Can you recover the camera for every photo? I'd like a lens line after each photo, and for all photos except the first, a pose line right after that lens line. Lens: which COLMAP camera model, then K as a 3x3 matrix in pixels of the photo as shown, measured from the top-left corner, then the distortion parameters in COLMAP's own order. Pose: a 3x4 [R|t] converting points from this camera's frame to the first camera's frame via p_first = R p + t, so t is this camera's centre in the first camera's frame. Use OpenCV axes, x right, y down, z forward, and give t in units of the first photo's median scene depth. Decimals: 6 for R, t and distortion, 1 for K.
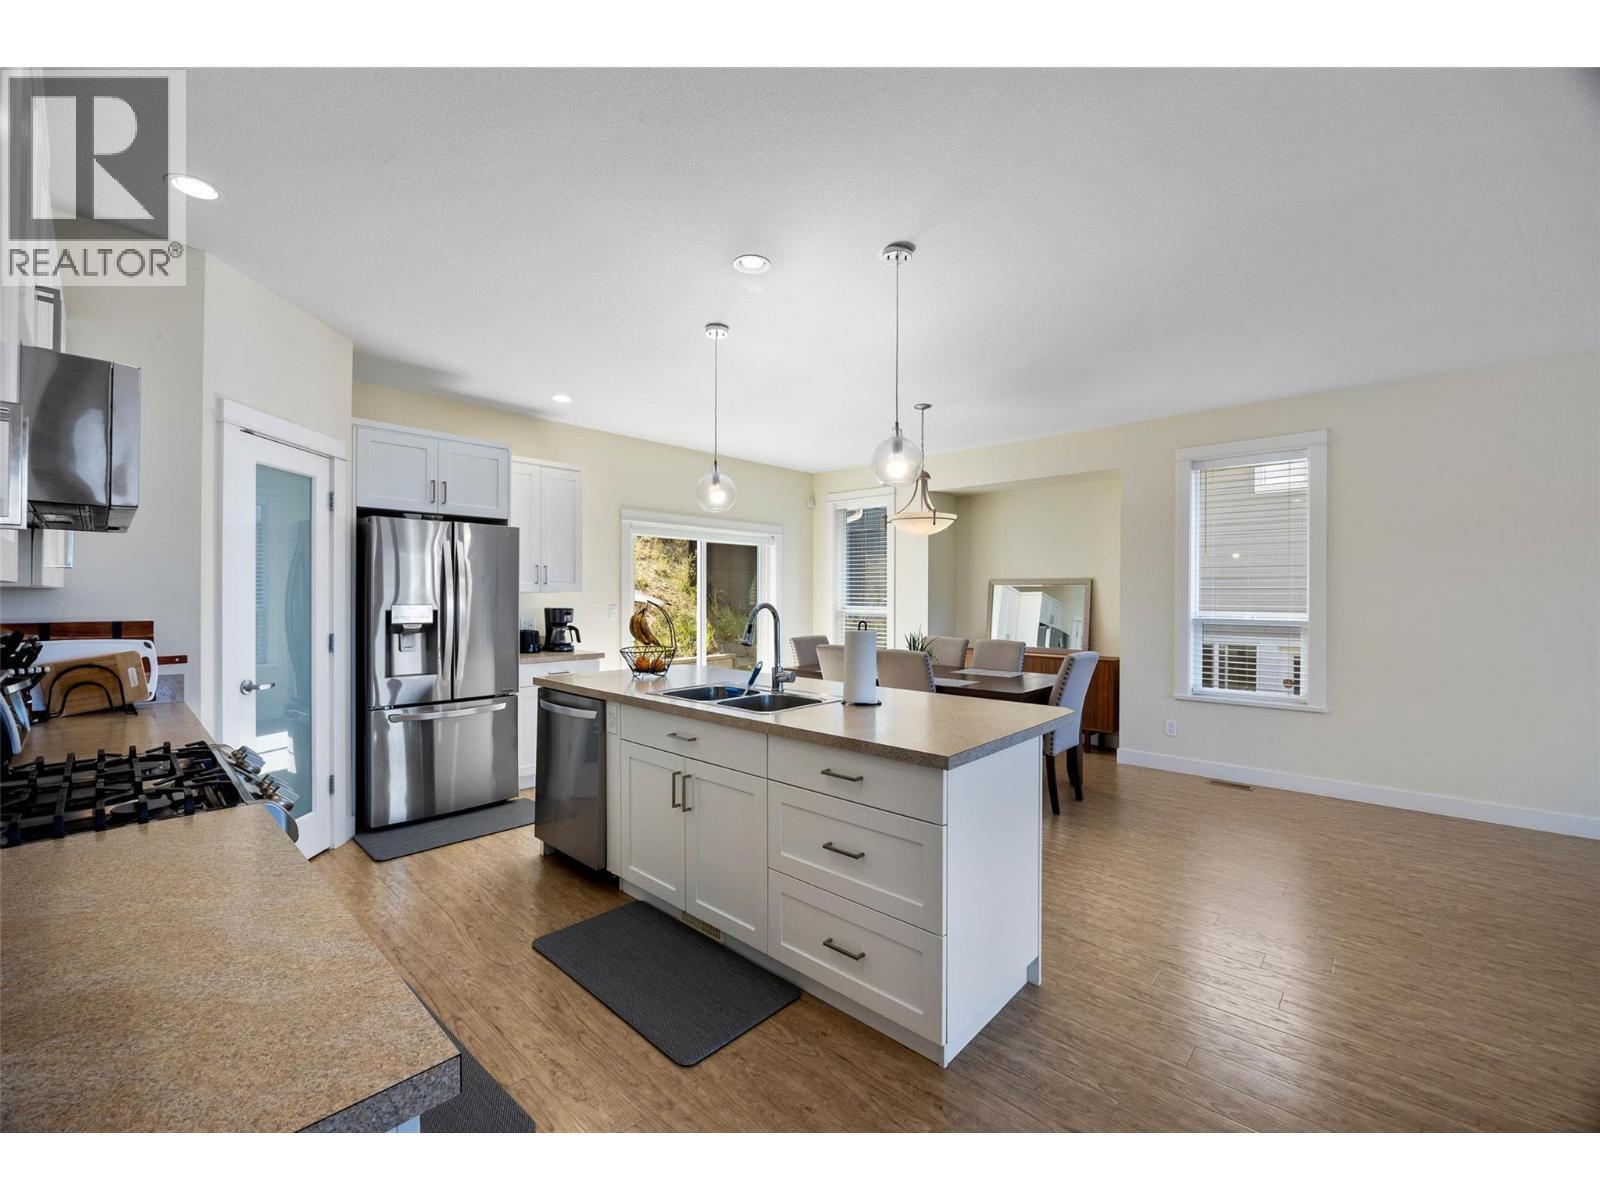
lens RADIAL K [[660.0, 0, 806.2], [0, 660.0, 598.6], [0, 0, 1]] dist [-0.009102, -0.000465]
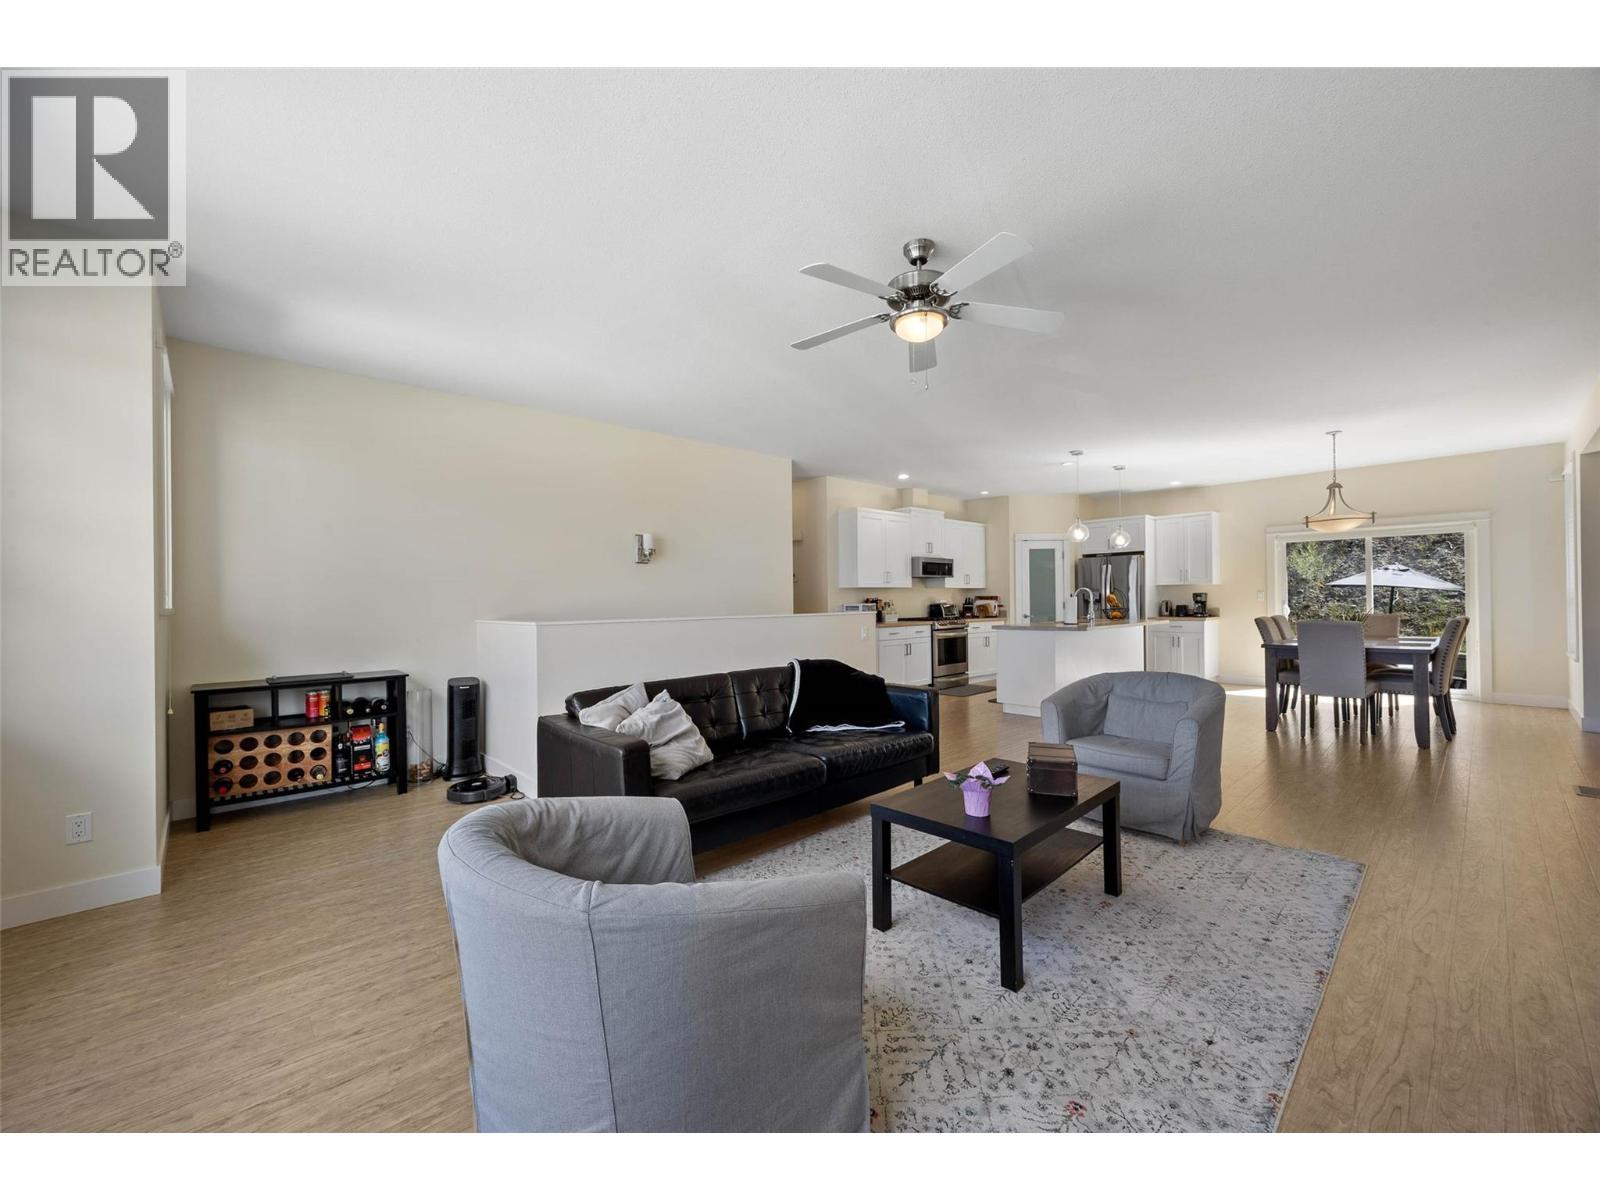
lens RADIAL K [[660.0, 0, 784.0], [0, 660.0, 599.8], [0, 0, 1]] dist [-0.009102, -0.000465]
pose [[-0.089522, -0.000348, -0.995985, 2.171556], [0.008863, 0.999960, -0.001146, 0.035676], [0.995945, -0.008930, -0.089515, 0.048519]]
